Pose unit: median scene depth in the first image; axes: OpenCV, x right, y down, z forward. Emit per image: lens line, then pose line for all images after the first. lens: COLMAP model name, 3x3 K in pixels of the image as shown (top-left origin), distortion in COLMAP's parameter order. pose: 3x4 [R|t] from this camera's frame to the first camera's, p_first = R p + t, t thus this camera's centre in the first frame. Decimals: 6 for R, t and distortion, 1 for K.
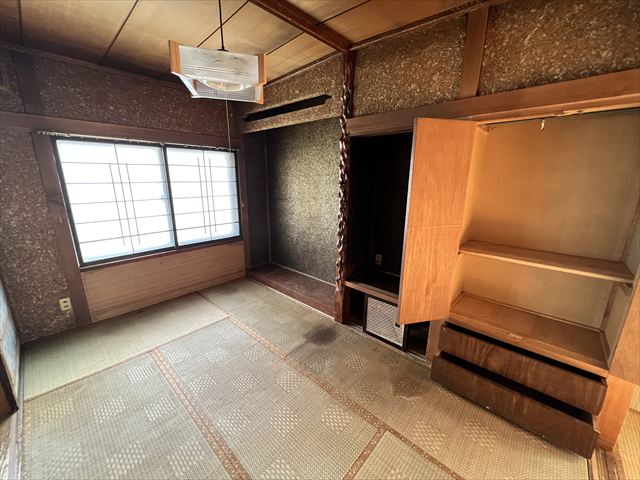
lens RADIAL K [[256.9, 0, 320.9], [0, 256.9, 240.1], [0, 0, 1]] dist [0.001330, 0.000212]
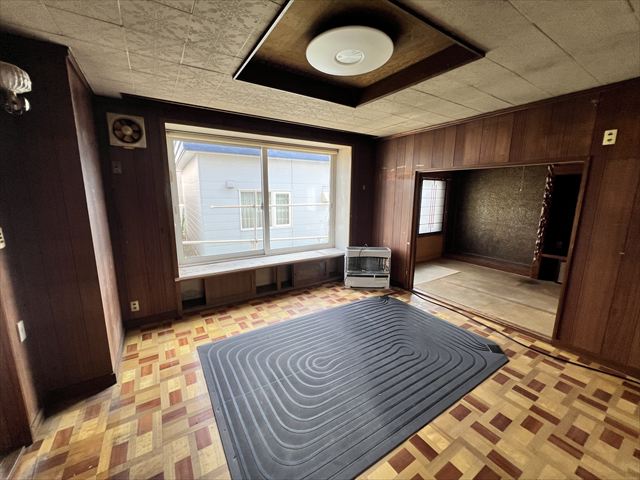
lens RADIAL K [[256.9, 0, 319.1], [0, 256.9, 239.3], [0, 0, 1]] dist [0.001330, 0.000212]
pose [[0.967217, 0.040394, -0.250716, -0.953875], [-0.056988, 0.996613, -0.059280, 0.254148], [0.247473, 0.071624, 0.966244, -1.101536]]
